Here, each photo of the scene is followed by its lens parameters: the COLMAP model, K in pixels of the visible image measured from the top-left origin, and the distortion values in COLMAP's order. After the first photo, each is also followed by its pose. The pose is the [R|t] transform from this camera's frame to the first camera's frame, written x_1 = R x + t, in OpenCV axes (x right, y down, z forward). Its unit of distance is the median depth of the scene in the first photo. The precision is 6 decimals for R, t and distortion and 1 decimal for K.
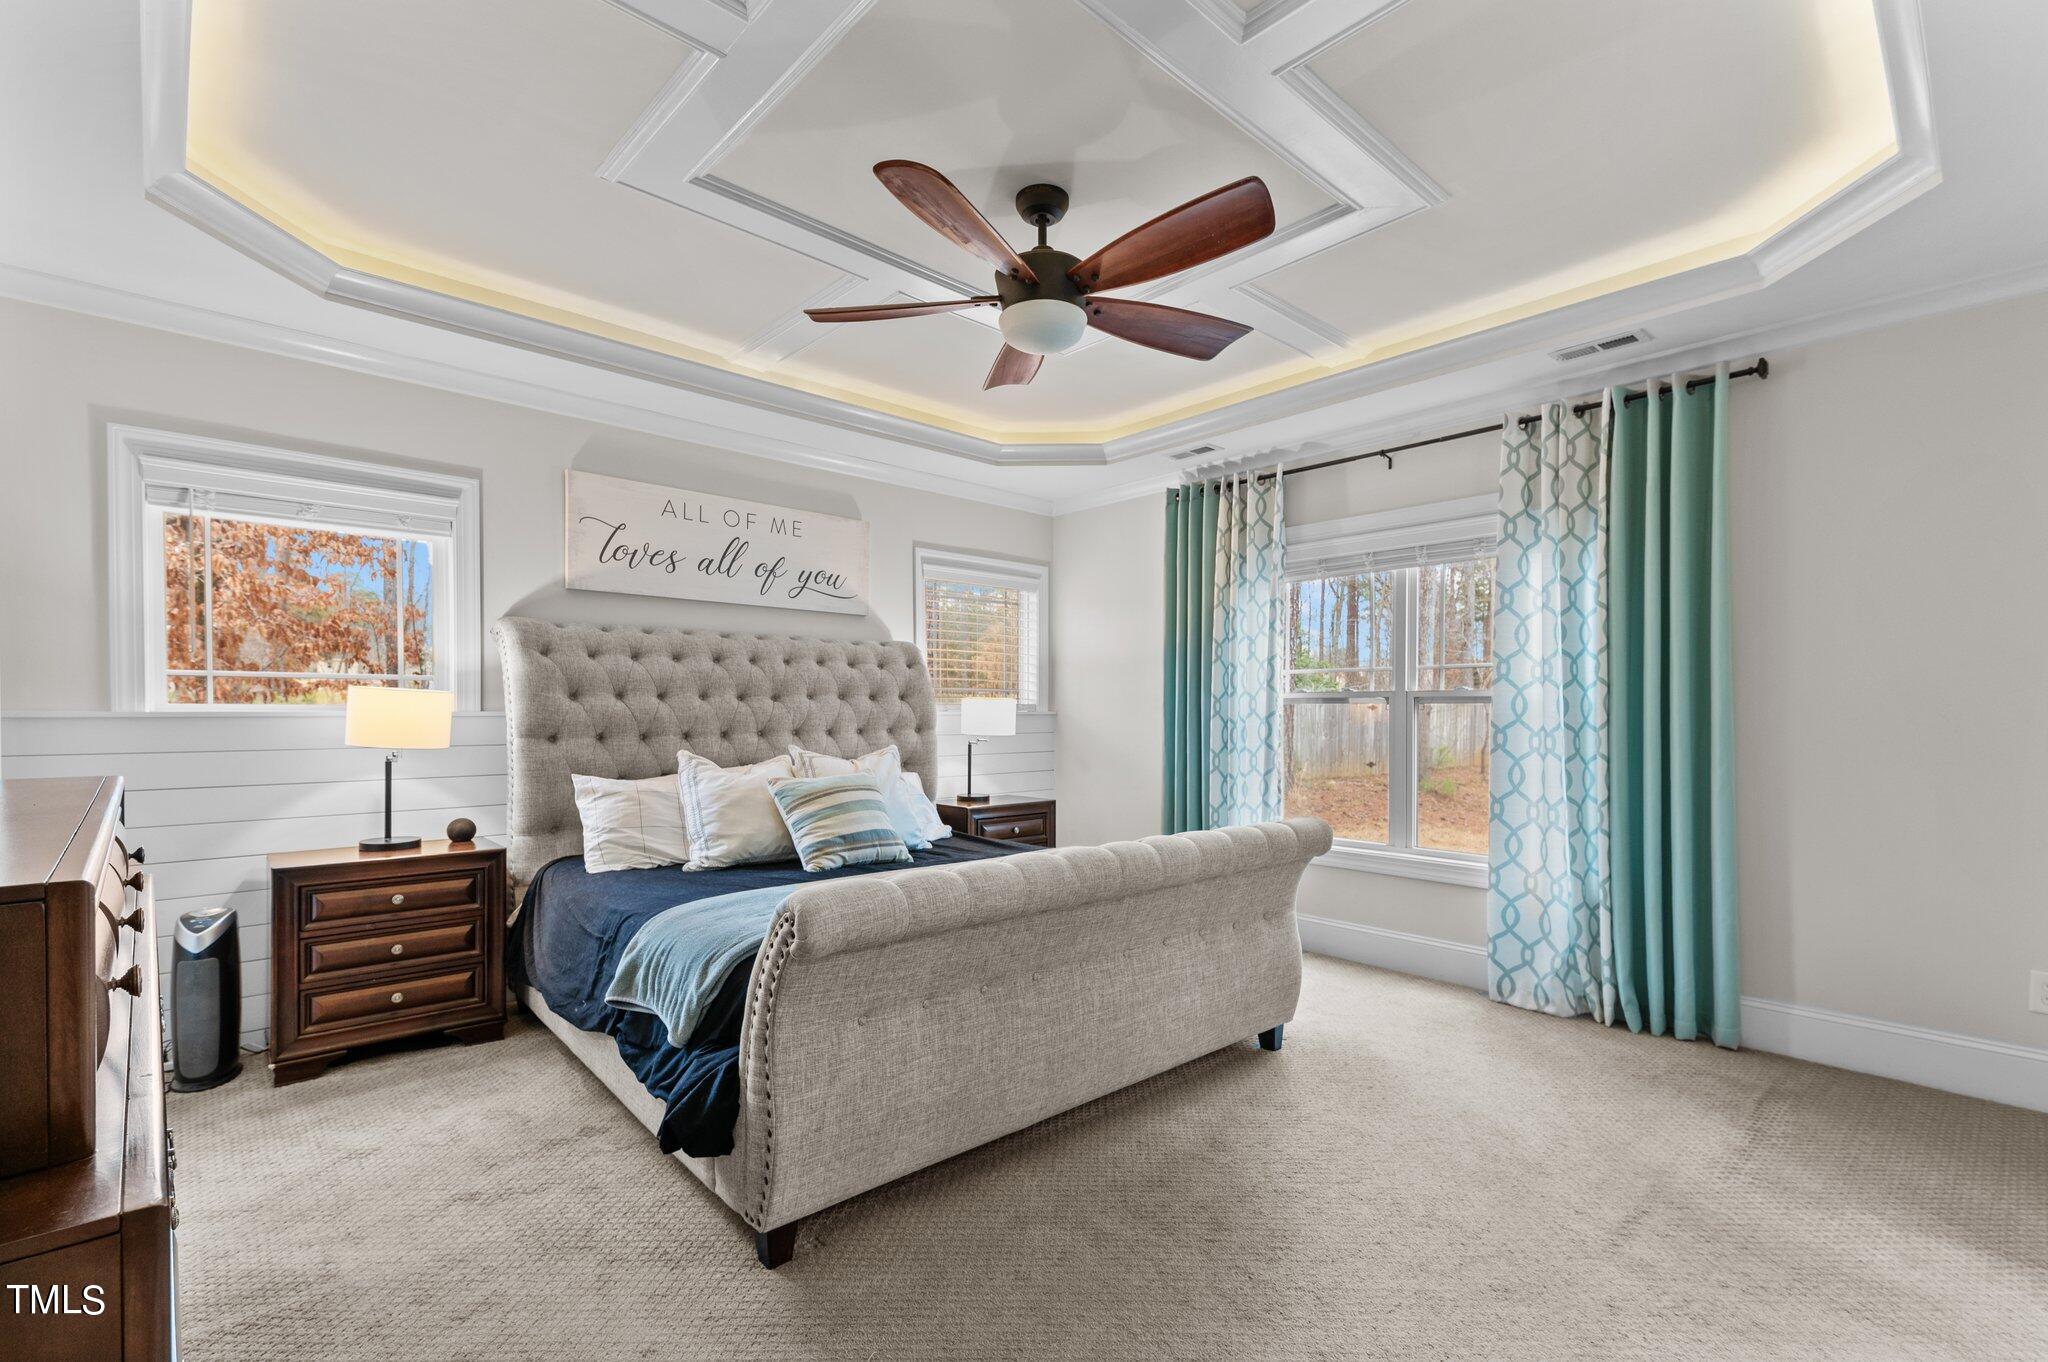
lens RADIAL K [[935.1, 0, 1048.1], [0, 935.1, 736.2], [0, 0, 1]] dist [0.009955, 0.000031]
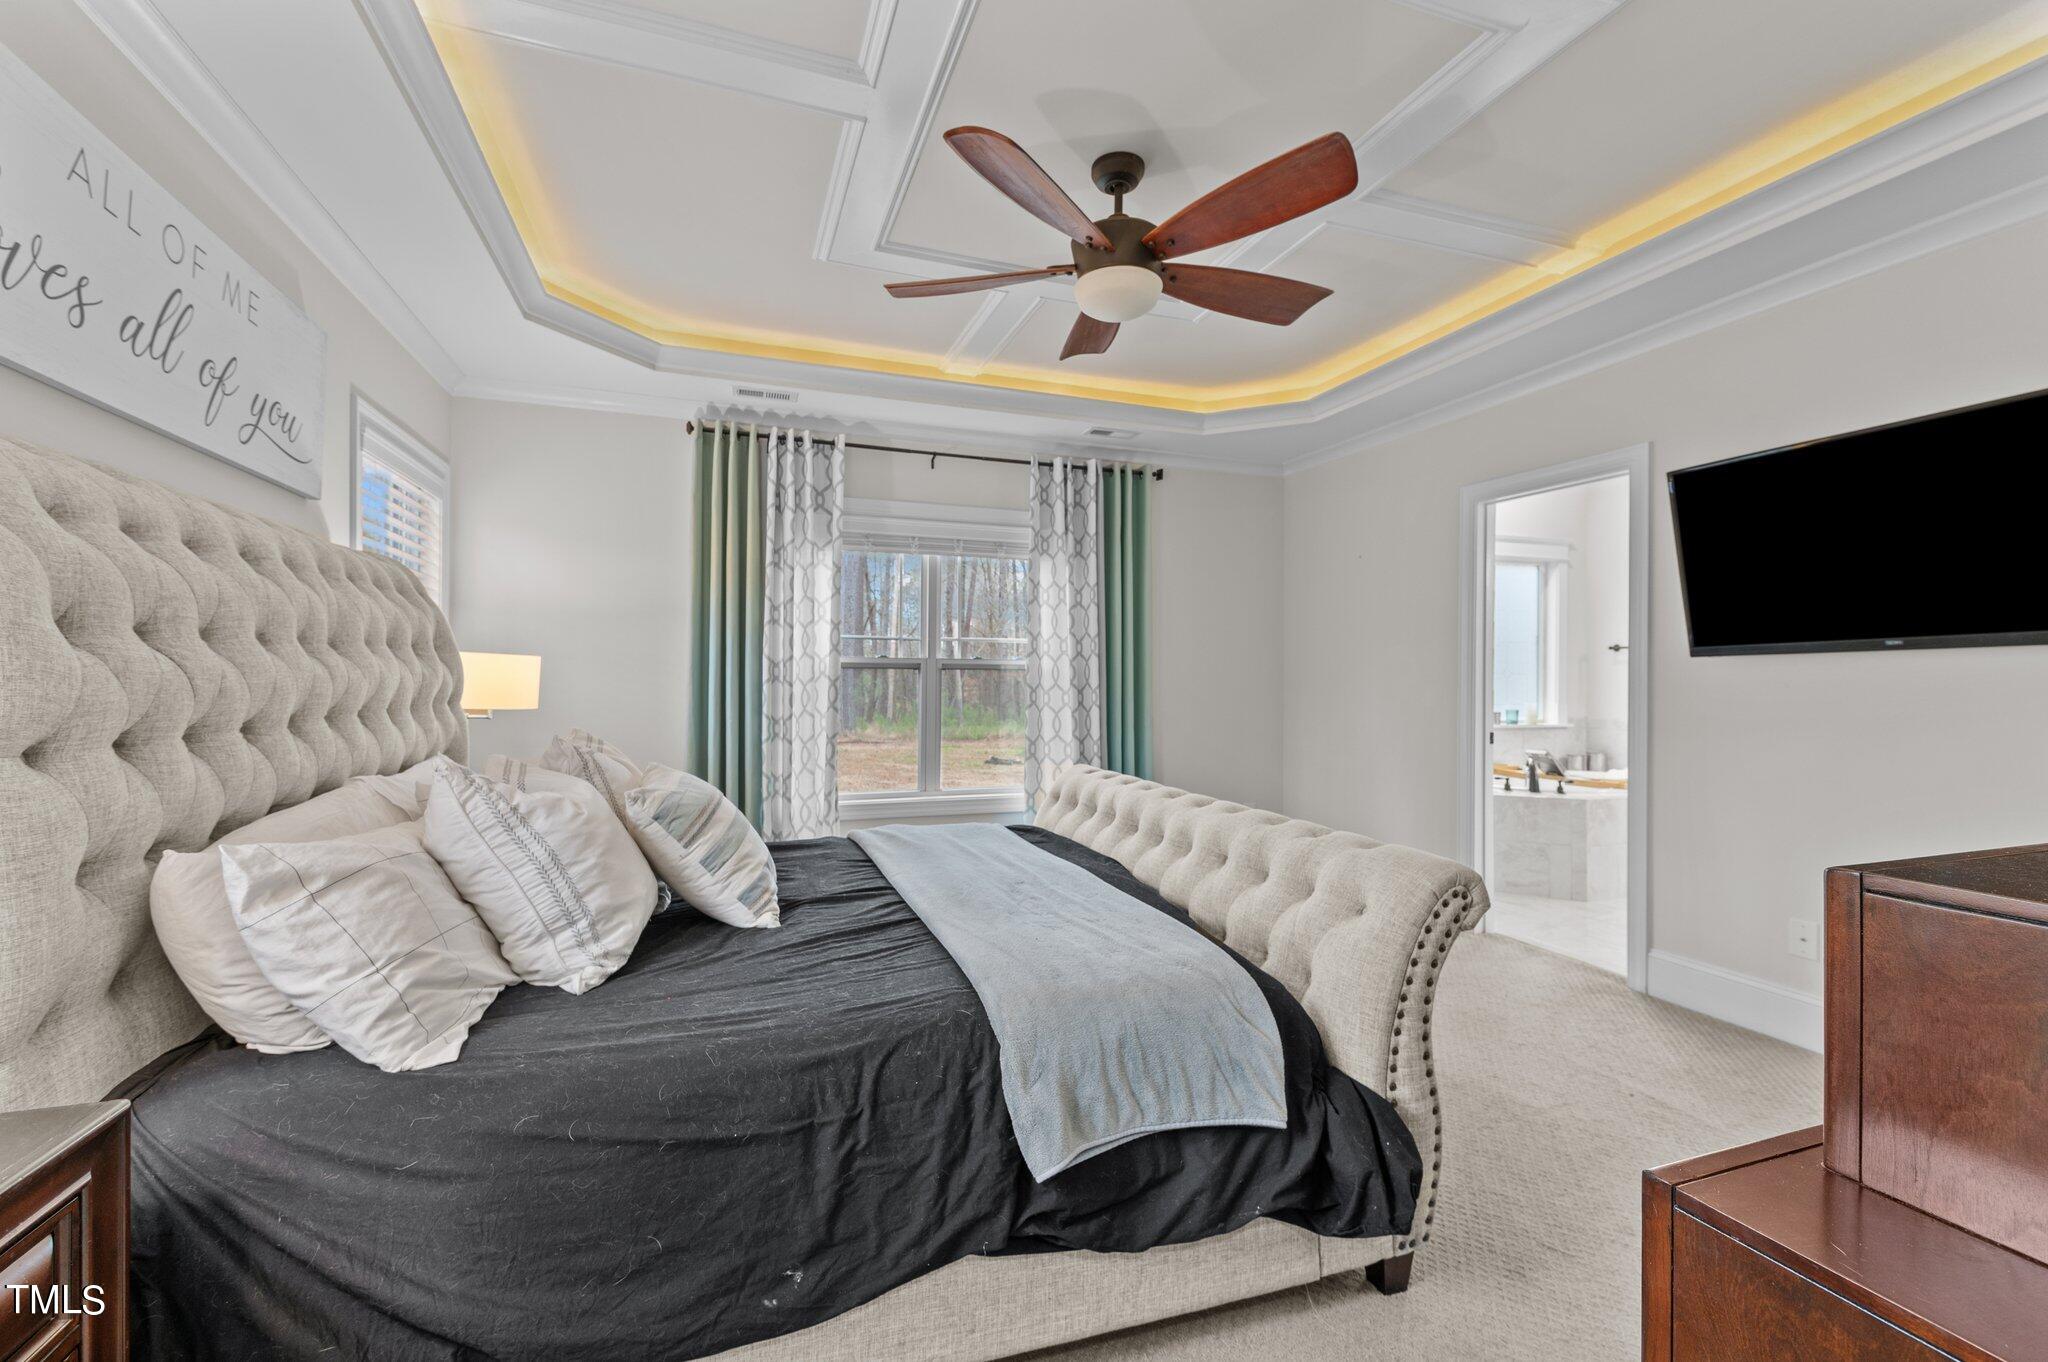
lens RADIAL K [[873.4, 0, 1020.9], [0, 873.4, 672.3], [0, 0, 1]] dist [0.026275, -0.011377]
pose [[0.385120, 0.005588, 0.922849, -0.613018], [0.016107, 0.999789, -0.012775, -0.015607], [-0.922726, 0.019784, 0.384949, 0.496373]]
